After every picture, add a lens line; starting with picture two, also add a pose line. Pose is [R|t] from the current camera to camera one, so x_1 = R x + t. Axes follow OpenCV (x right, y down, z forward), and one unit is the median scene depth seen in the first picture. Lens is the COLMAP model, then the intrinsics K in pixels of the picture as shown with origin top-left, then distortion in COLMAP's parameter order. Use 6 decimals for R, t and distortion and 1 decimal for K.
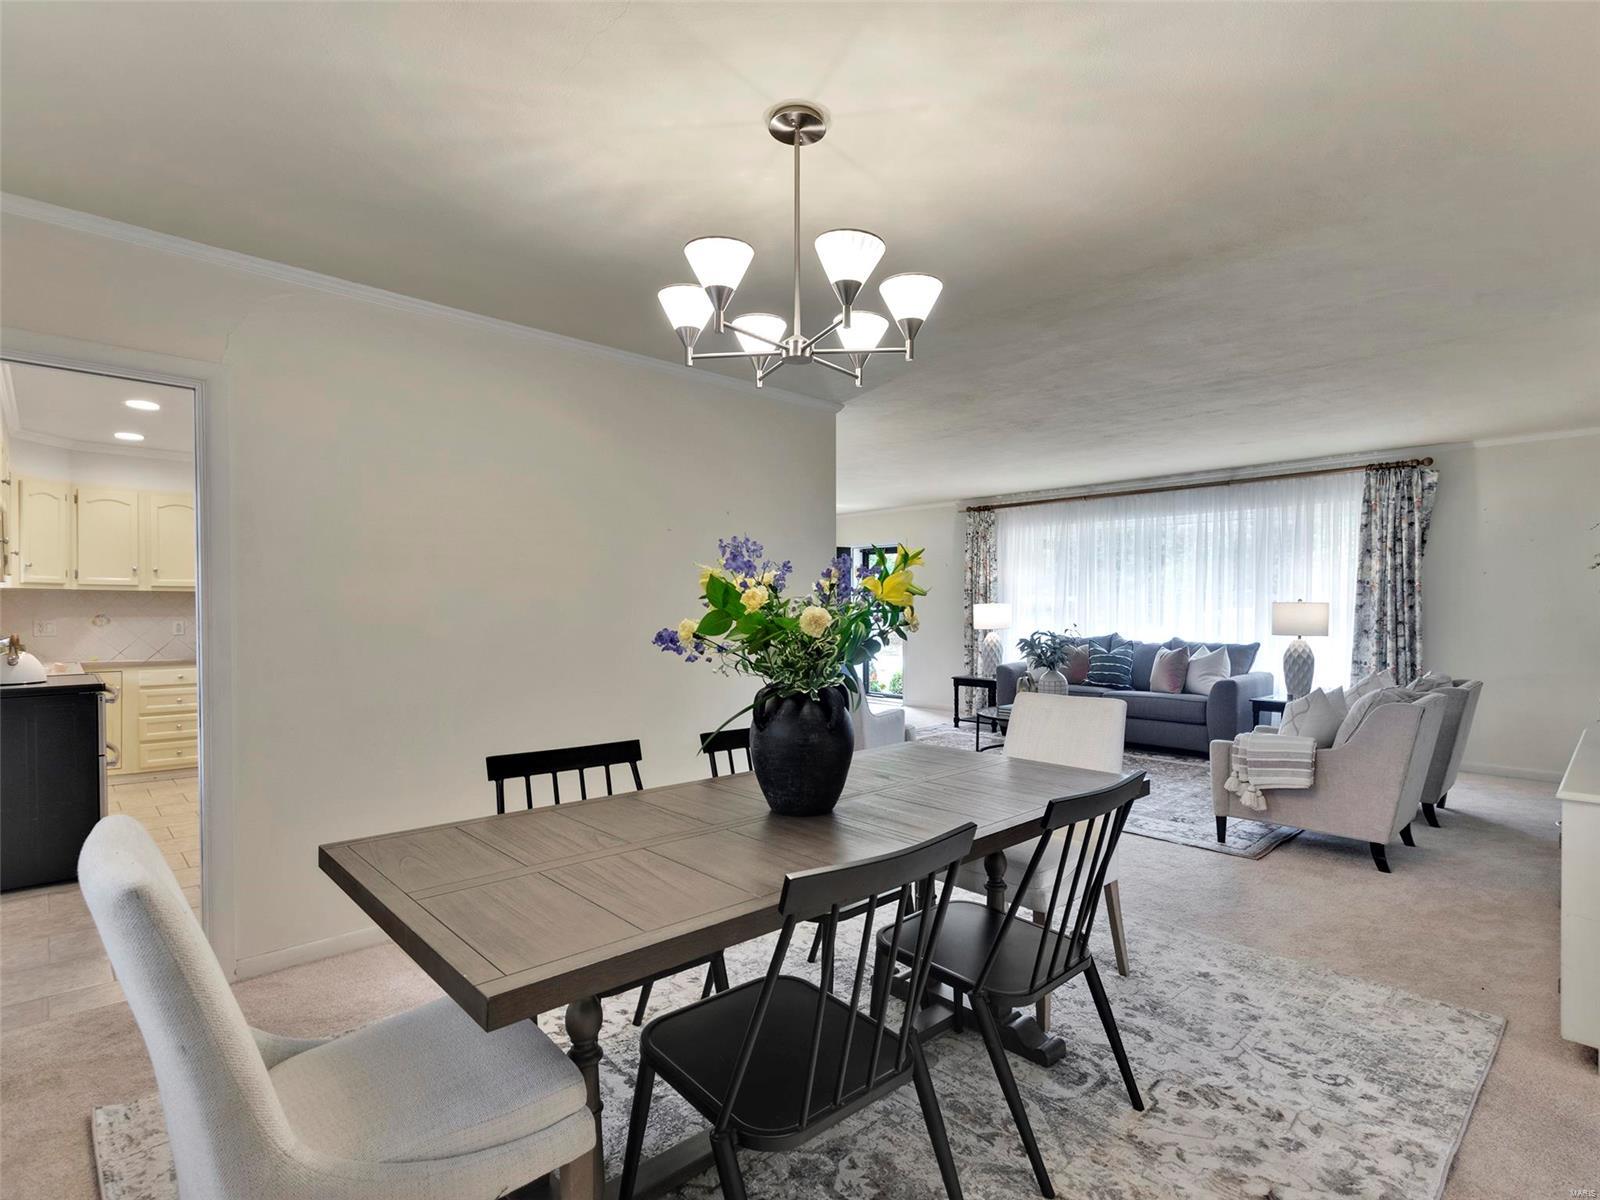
lens RADIAL K [[822.3, 0, 797.1], [0, 822.3, 611.7], [0, 0, 1]] dist [0.011429, -0.002015]
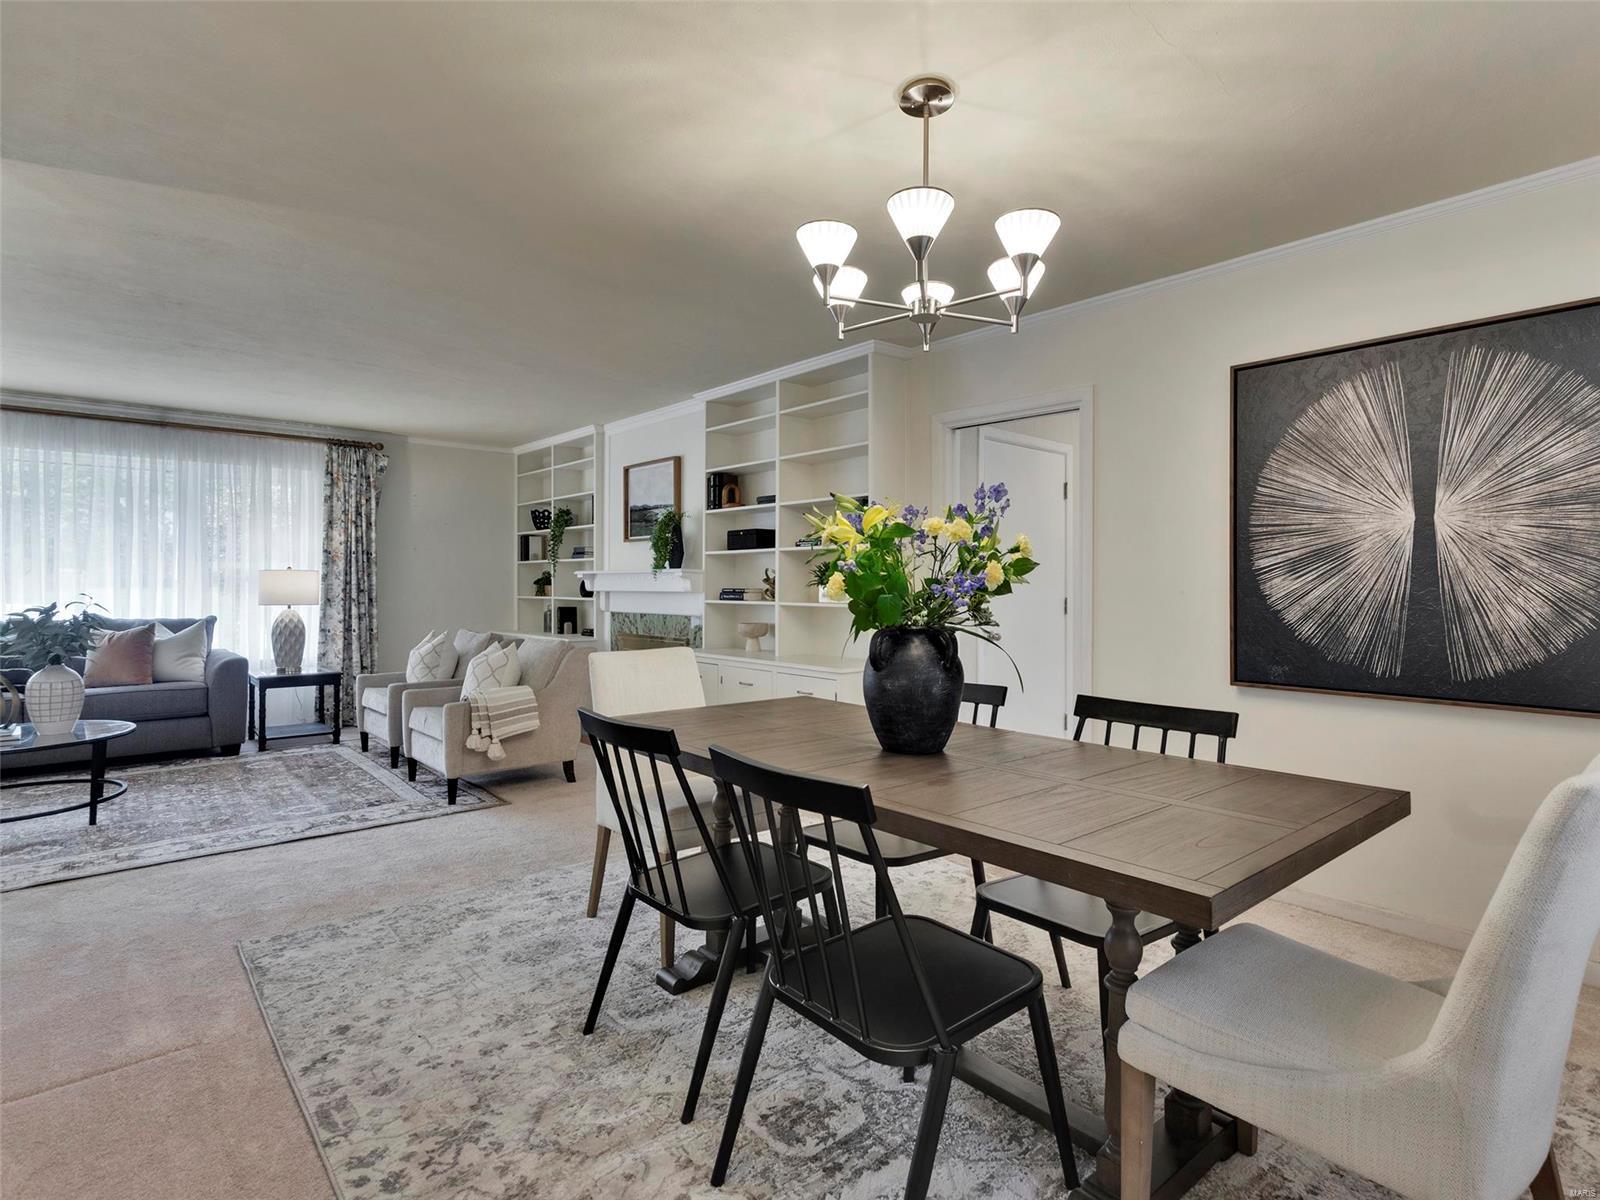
lens RADIAL K [[822.3, 0, 805.3], [0, 822.3, 594.2], [0, 0, 1]] dist [0.011429, -0.002015]
pose [[0.039339, -0.006531, 0.999205, -0.317480], [0.008318, 0.999946, 0.006208, 0.015291], [-0.999191, 0.008067, 0.039391, 0.366656]]
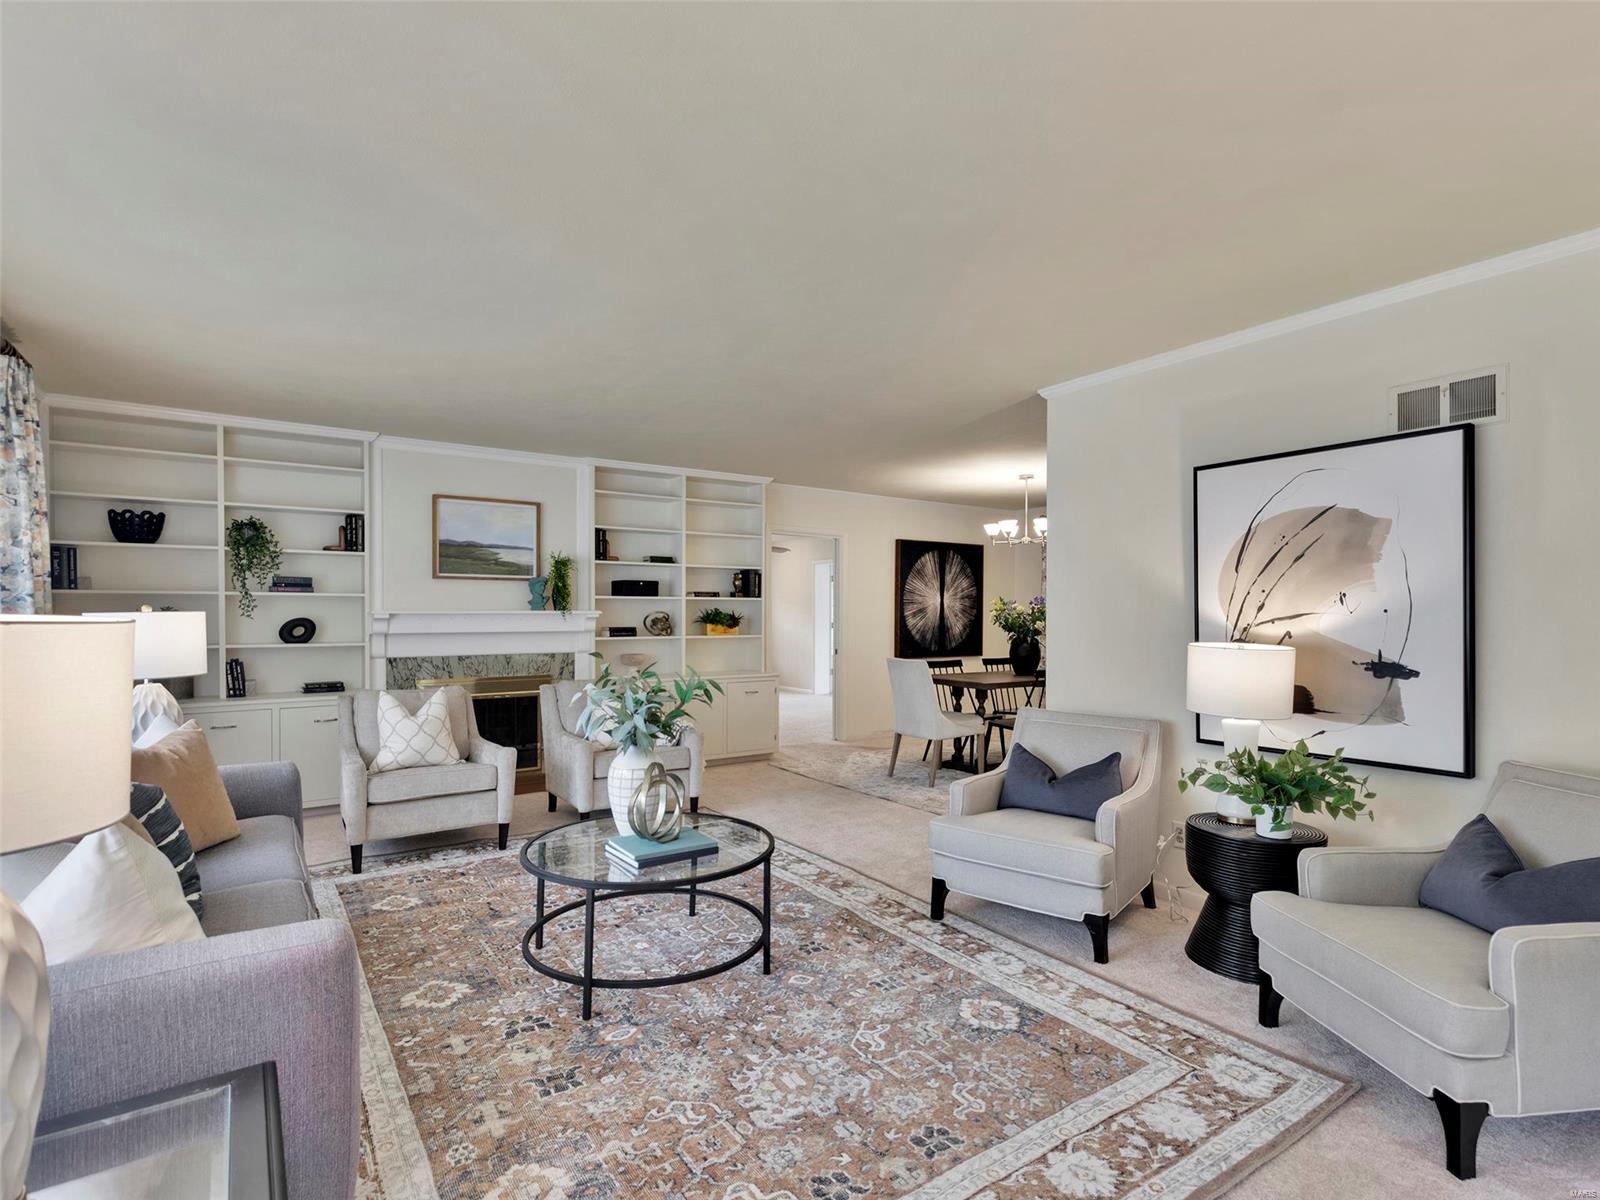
lens RADIAL K [[822.3, 0, 809.1], [0, 822.3, 605.2], [0, 0, 1]] dist [0.011429, -0.002015]
pose [[-0.986405, 0.001930, 0.164323, 0.115751], [0.002779, 0.999984, 0.004935, -0.018100], [-0.164311, 0.005324, -0.986394, 1.450670]]
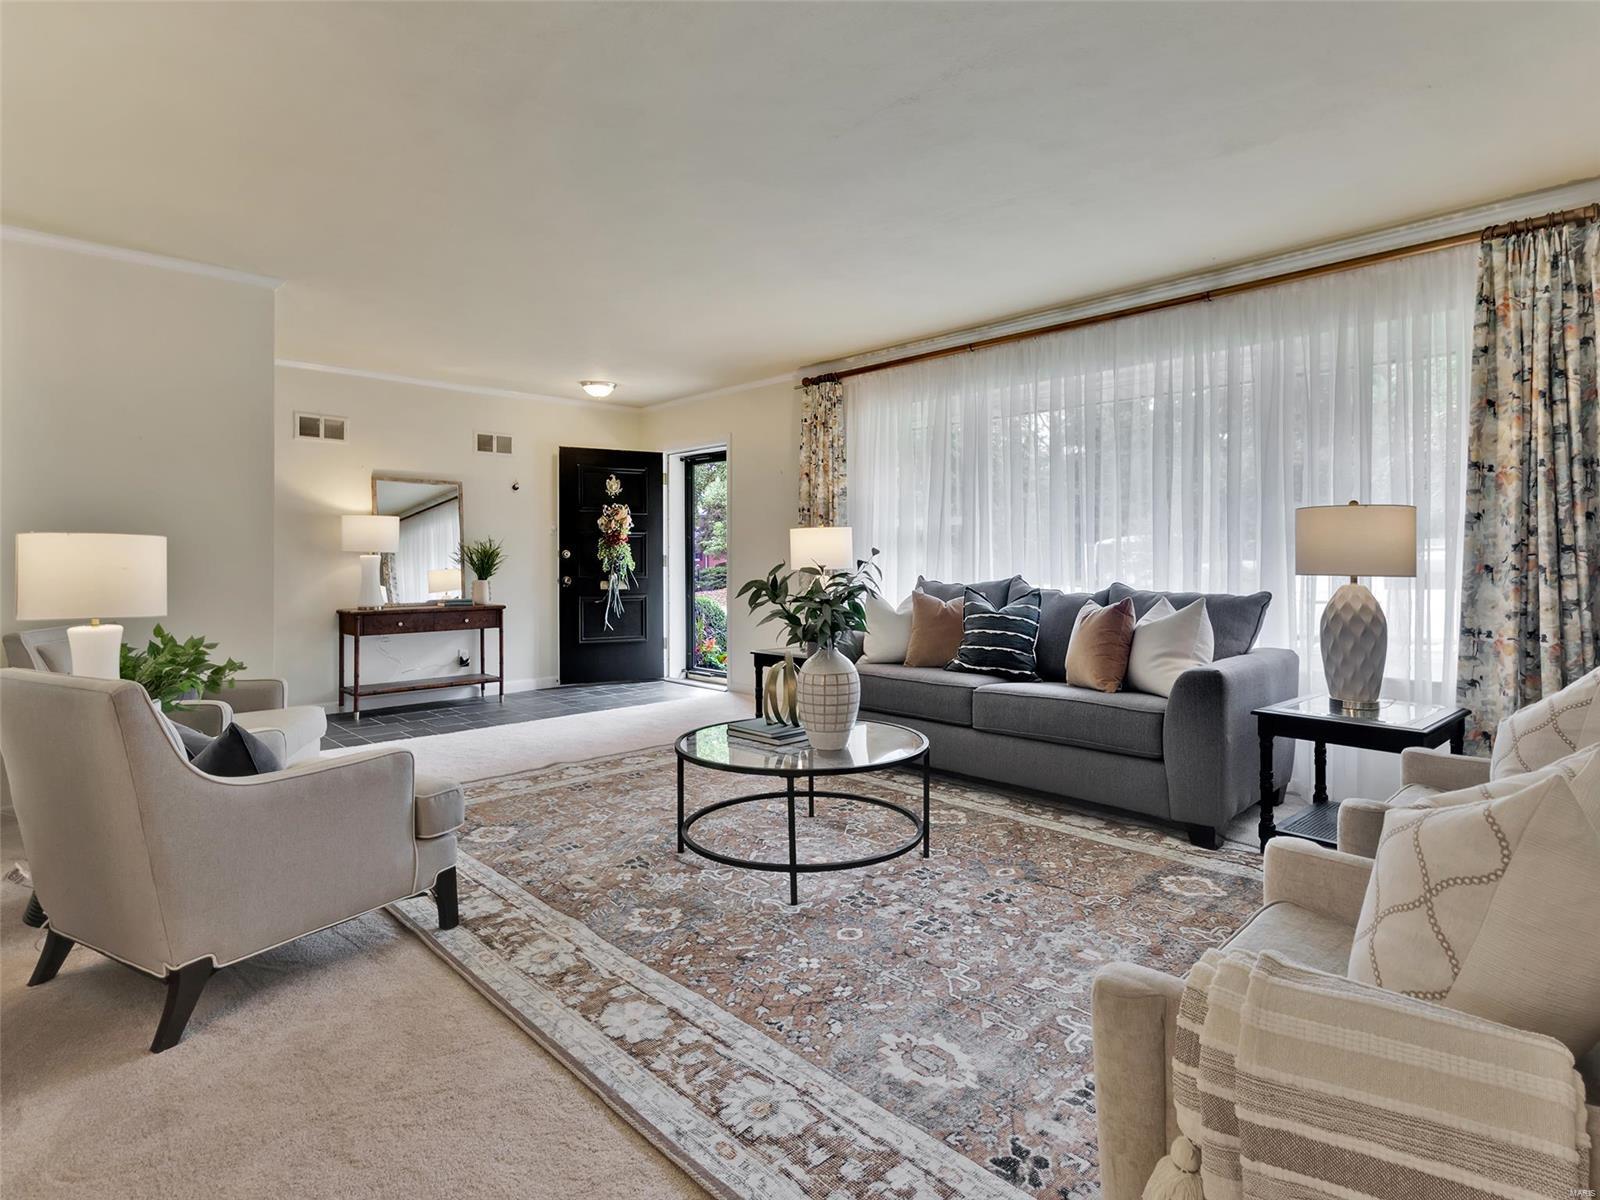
lens RADIAL K [[822.3, 0, 812.5], [0, 822.3, 545.6], [0, 0, 1]] dist [0.011429, -0.002015]
pose [[0.999950, 0.000413, 0.010024, 0.286788], [-0.000170, 0.999705, -0.024295, 0.022515], [-0.010031, 0.024292, 0.999655, 0.518015]]
